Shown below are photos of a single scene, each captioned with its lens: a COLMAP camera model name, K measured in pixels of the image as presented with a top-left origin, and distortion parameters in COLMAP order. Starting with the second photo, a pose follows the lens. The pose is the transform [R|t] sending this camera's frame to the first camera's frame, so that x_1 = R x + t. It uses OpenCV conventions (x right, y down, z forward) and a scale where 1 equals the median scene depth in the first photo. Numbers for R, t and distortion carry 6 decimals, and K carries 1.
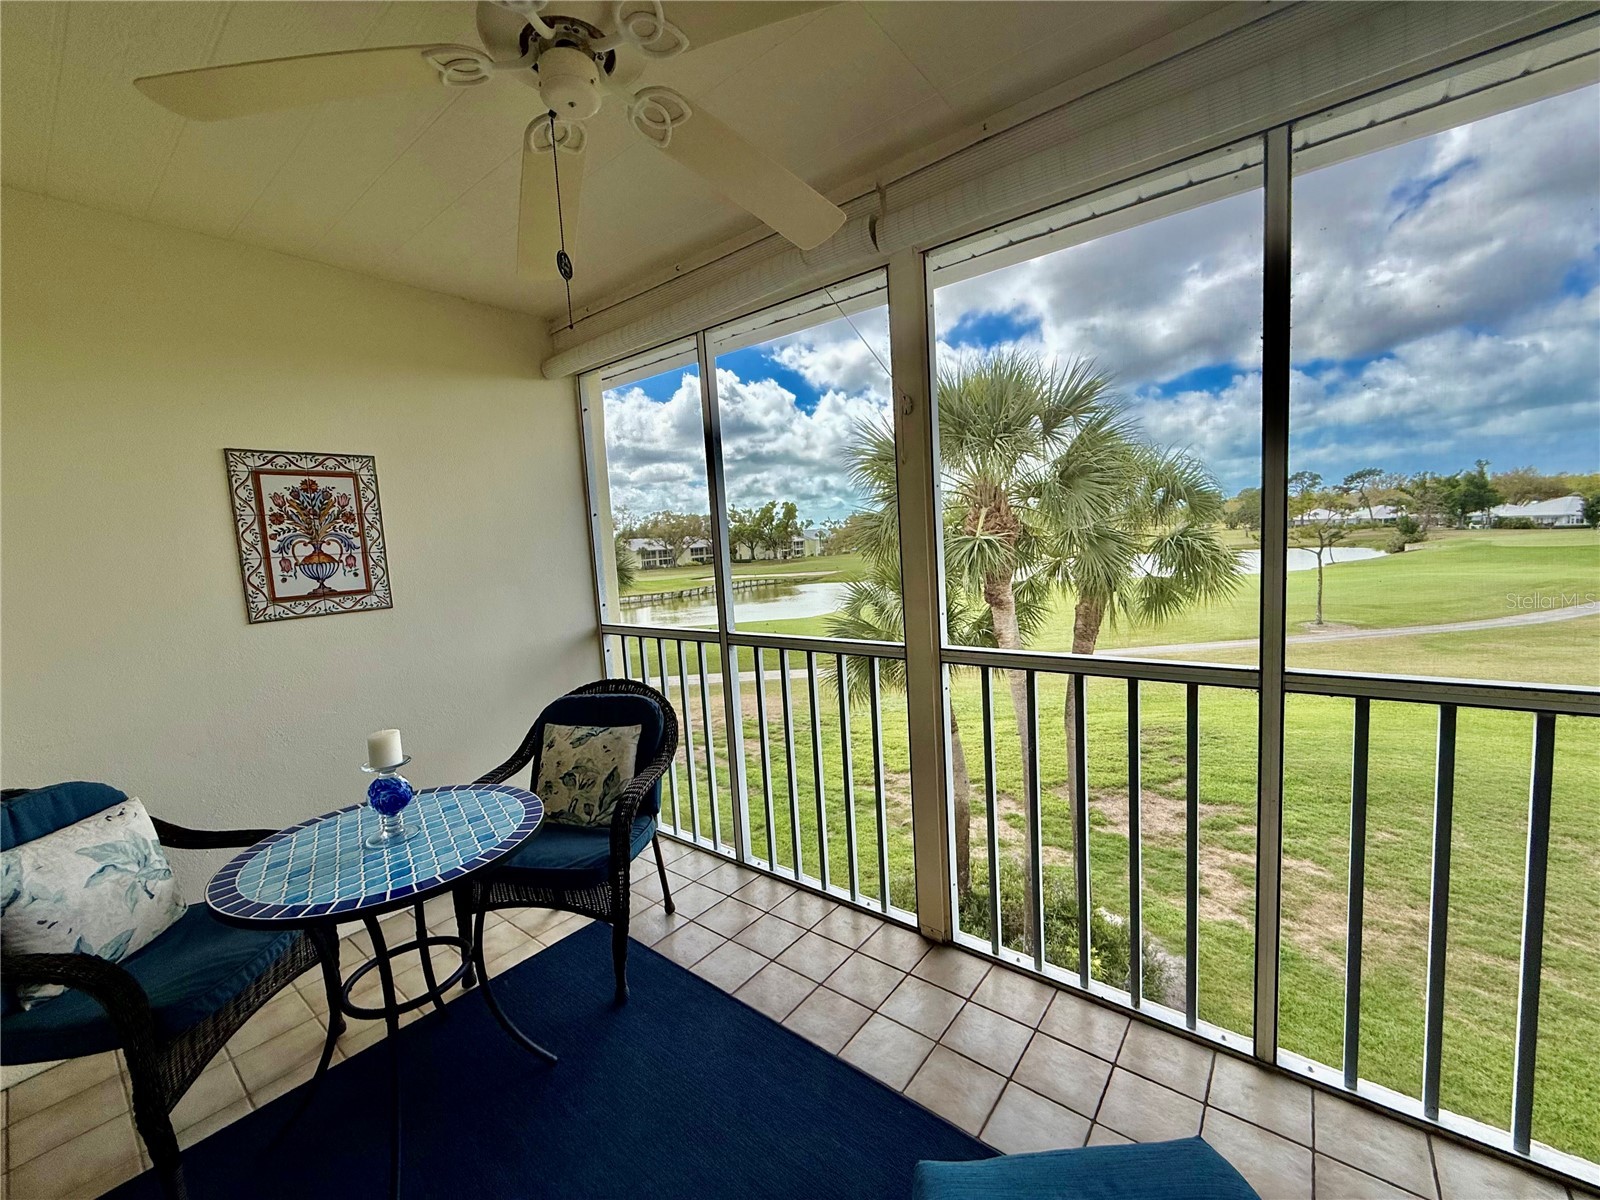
lens RADIAL K [[640.7, 0, 800.8], [0, 640.7, 605.4], [0, 0, 1]] dist [0.005749, 0.000561]
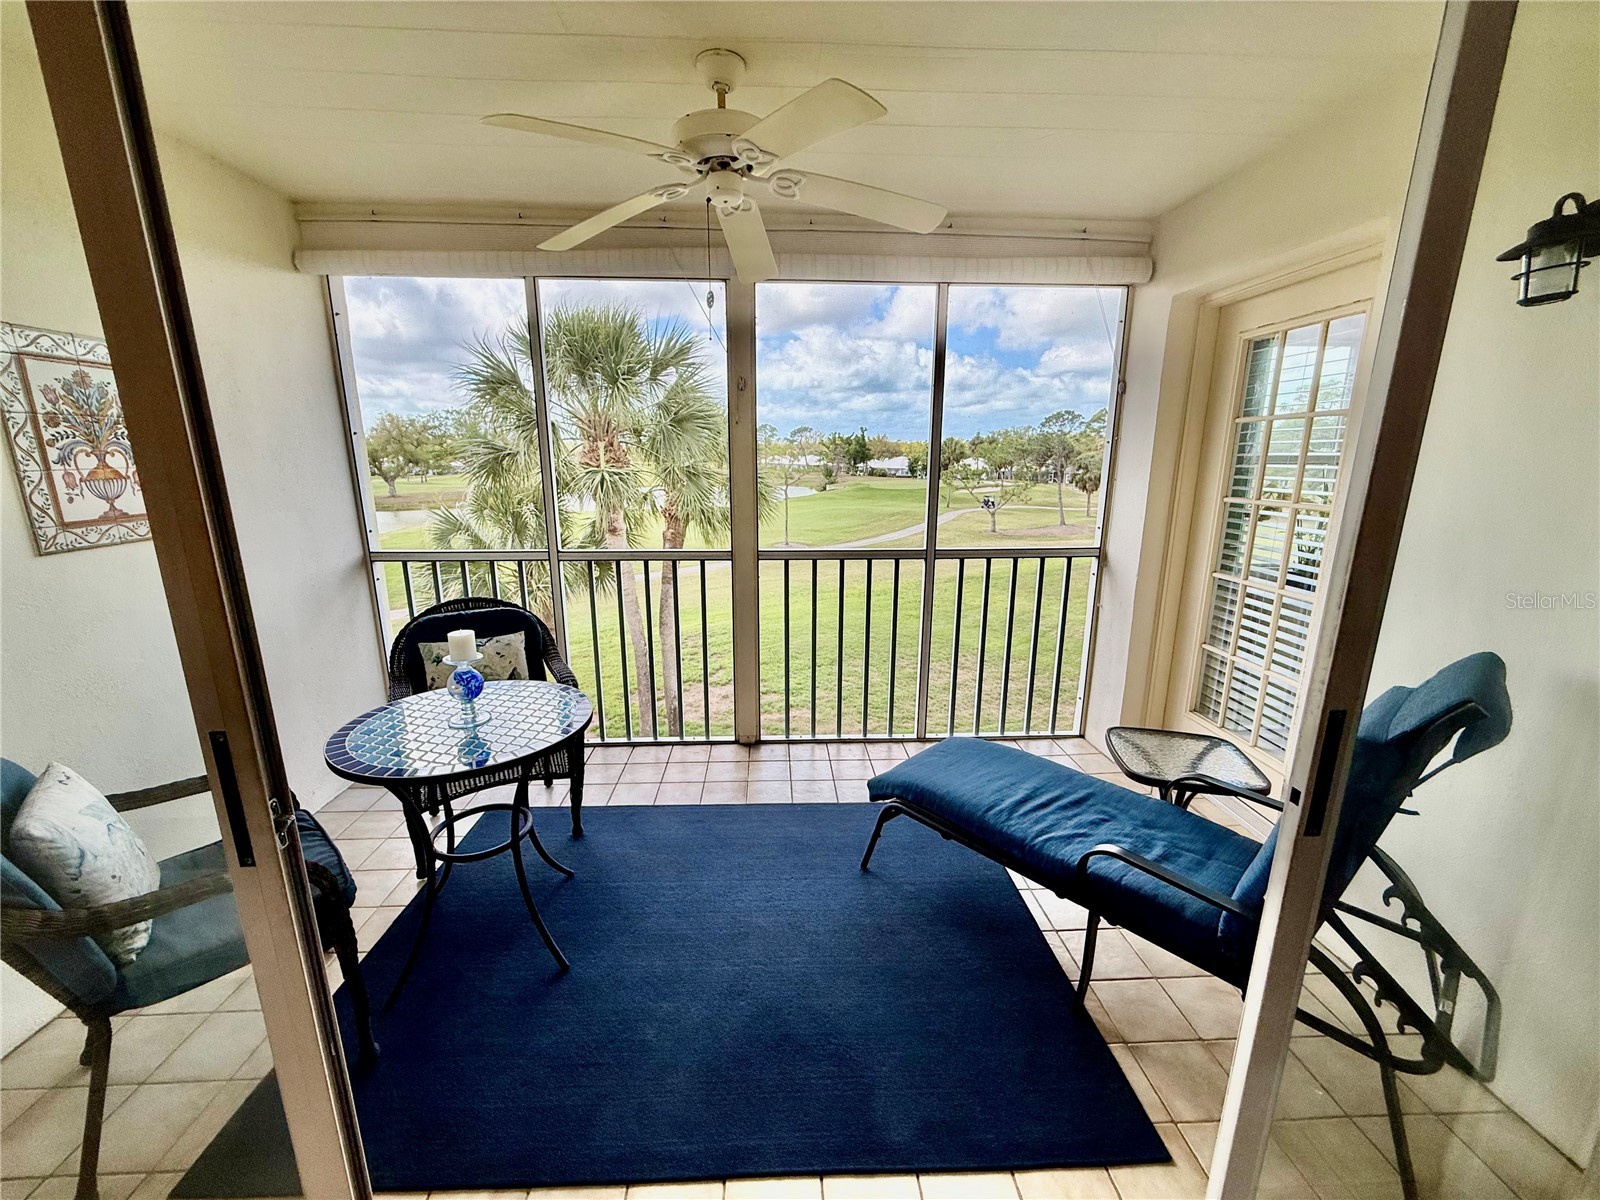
lens RADIAL K [[640.7, 0, 789.6], [0, 640.7, 606.5], [0, 0, 1]] dist [0.005749, 0.000561]
pose [[0.755284, -0.097613, 0.648088, -0.648405], [0.027385, 0.992683, 0.117600, 0.021077], [-0.654826, -0.071074, 0.752431, -0.178394]]
